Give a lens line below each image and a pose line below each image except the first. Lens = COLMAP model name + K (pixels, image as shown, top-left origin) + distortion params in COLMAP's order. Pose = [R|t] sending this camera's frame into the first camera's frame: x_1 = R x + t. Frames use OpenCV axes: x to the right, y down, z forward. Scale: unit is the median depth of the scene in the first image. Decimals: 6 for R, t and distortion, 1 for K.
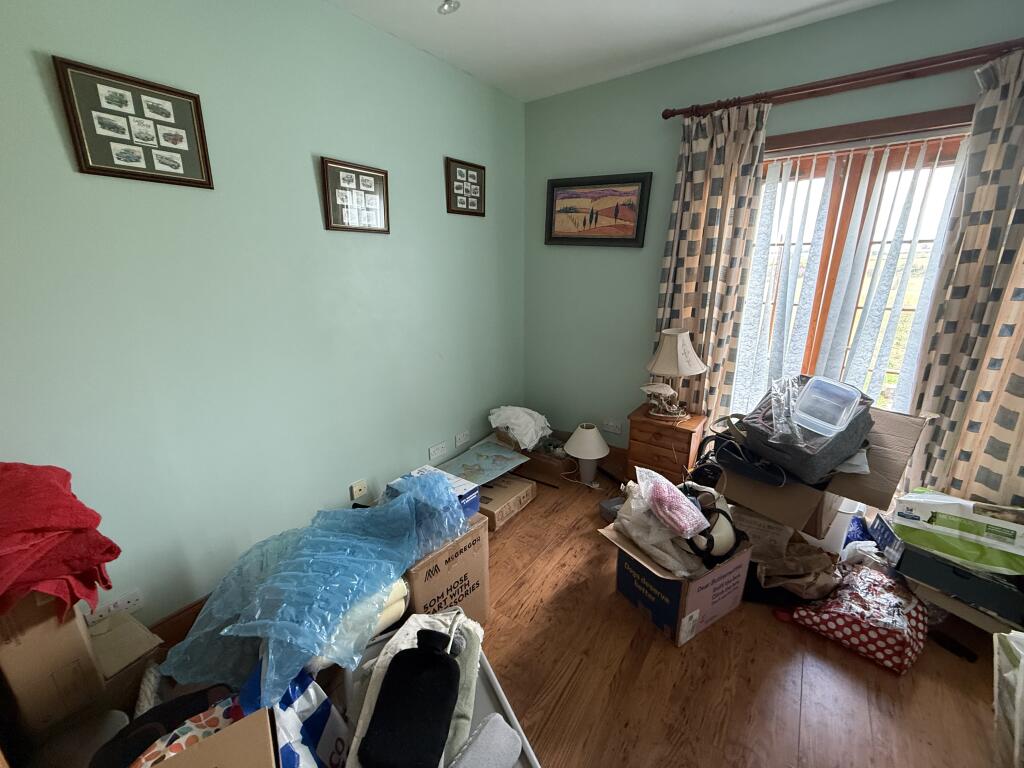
lens RADIAL K [[408.3, 0, 510.0], [0, 408.3, 381.5], [0, 0, 1]] dist [0.003497, -0.000788]
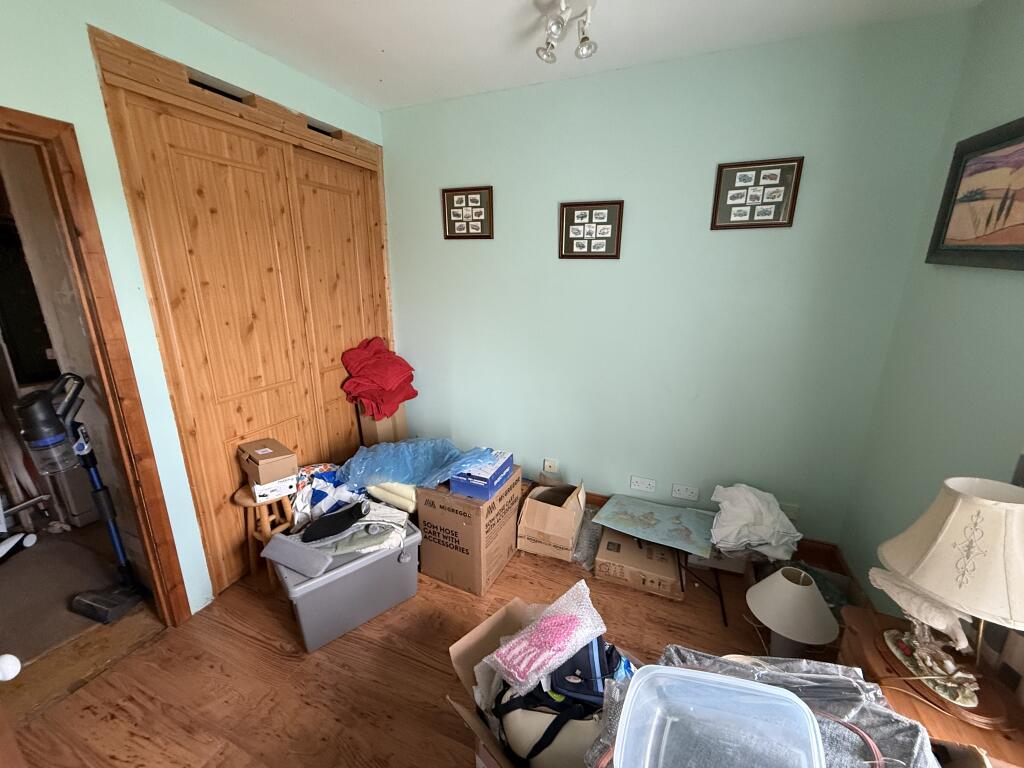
lens RADIAL K [[408.3, 0, 511.2], [0, 408.3, 381.8], [0, 0, 1]] dist [0.003497, -0.000788]
pose [[0.238807, 0.265416, -0.934091, 0.632594], [-0.282654, 0.939270, 0.194626, -0.165979], [0.929020, 0.217546, 0.299325, 0.433820]]
